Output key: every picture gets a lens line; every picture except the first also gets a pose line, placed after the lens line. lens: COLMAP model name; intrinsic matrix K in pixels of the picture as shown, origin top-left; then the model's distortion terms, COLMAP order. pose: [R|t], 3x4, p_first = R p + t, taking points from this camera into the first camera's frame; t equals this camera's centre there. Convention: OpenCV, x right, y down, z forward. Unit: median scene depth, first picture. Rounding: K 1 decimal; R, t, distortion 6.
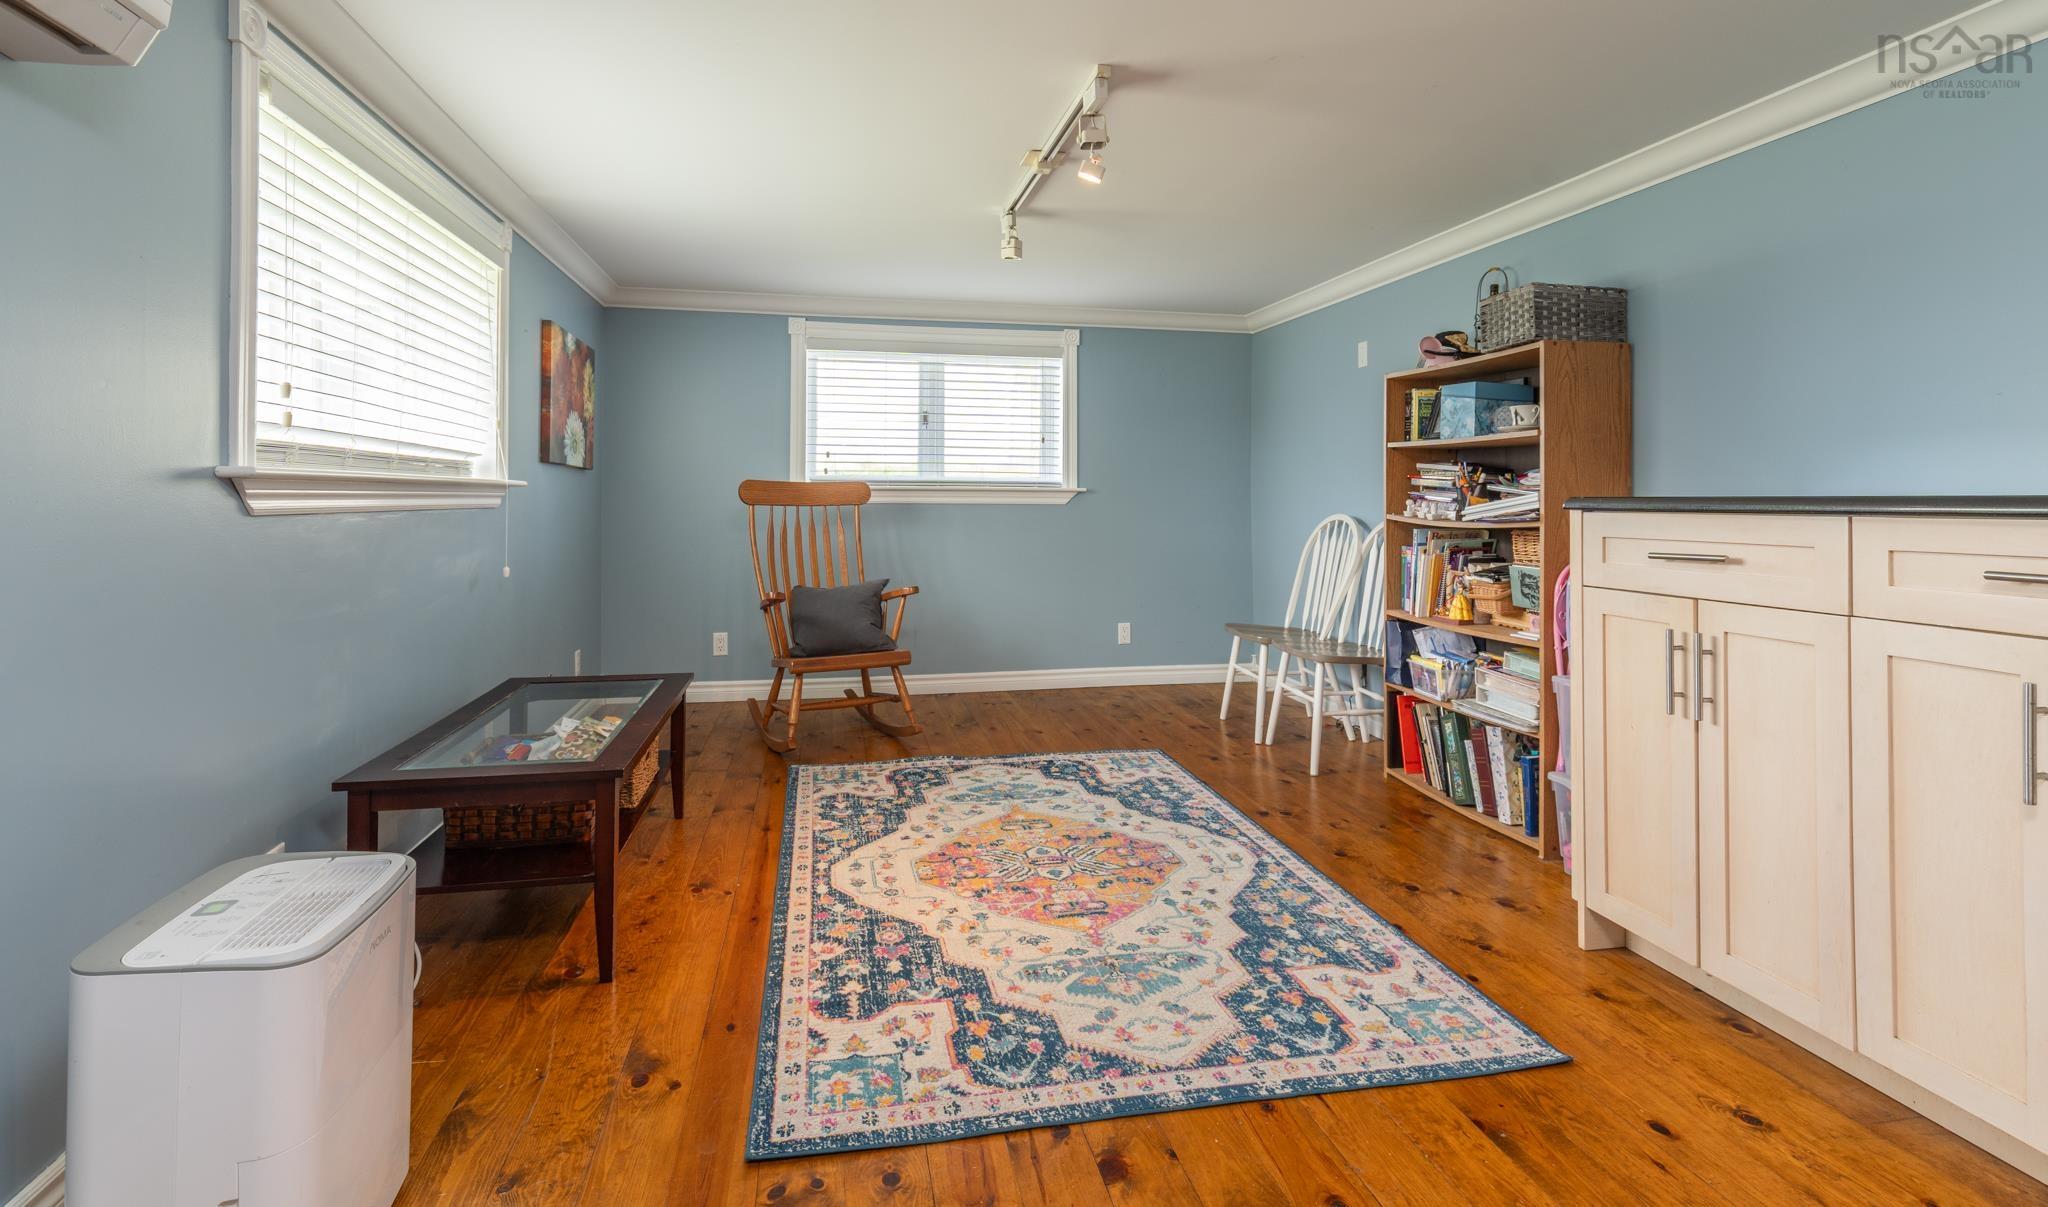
lens RADIAL K [[933.4, 0, 1015.2], [0, 933.4, 483.8], [0, 0, 1]] dist [0.000168, 0.000060]
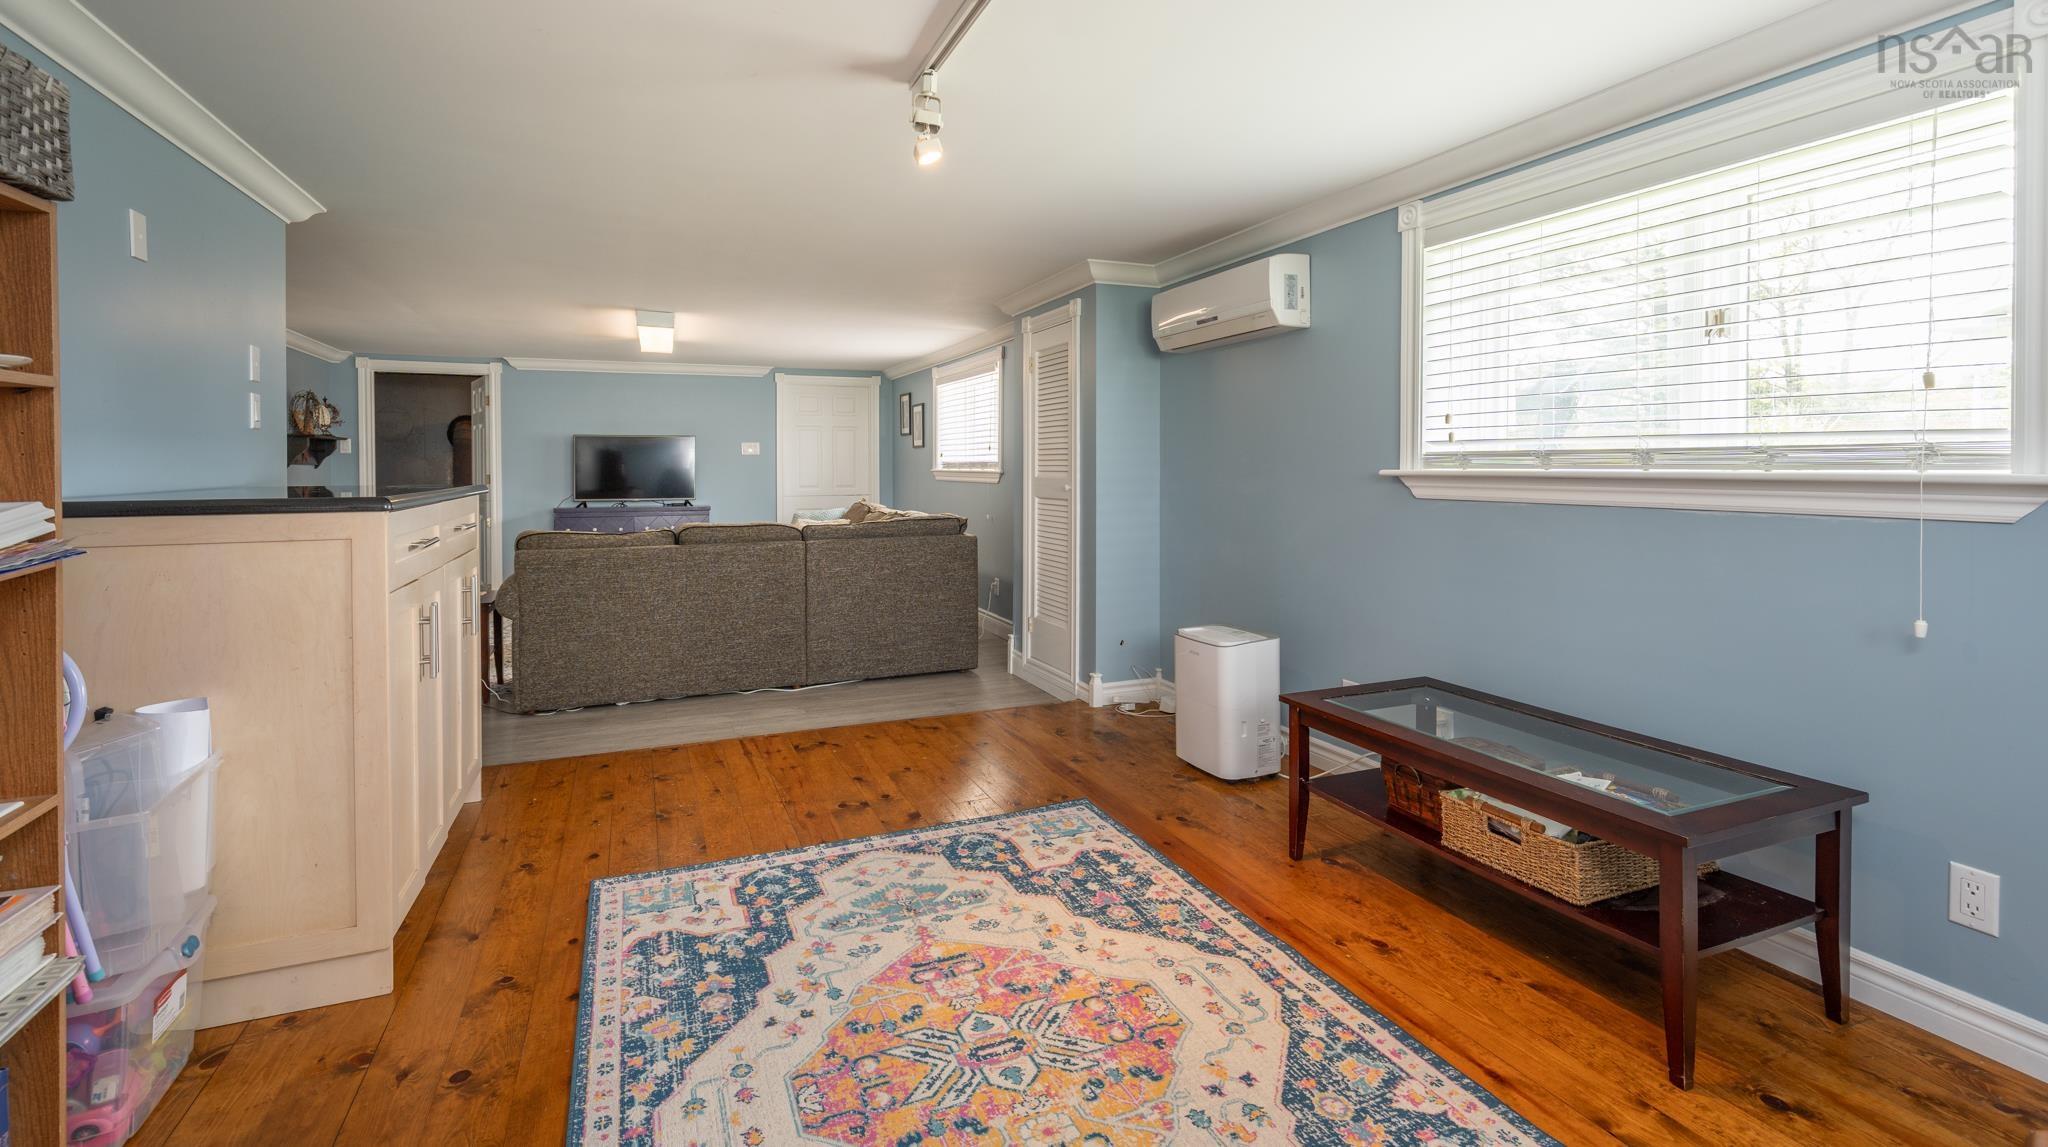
lens RADIAL K [[887.5, 0, 1027.4], [0, 887.5, 575.1], [0, 0, 1]] dist [0.000352, 0.000023]
pose [[-0.978230, 0.023081, -0.206235, 0.173245], [0.000724, 0.994169, 0.107831, -0.000928], [0.207521, 0.105334, -0.972543, 1.998122]]
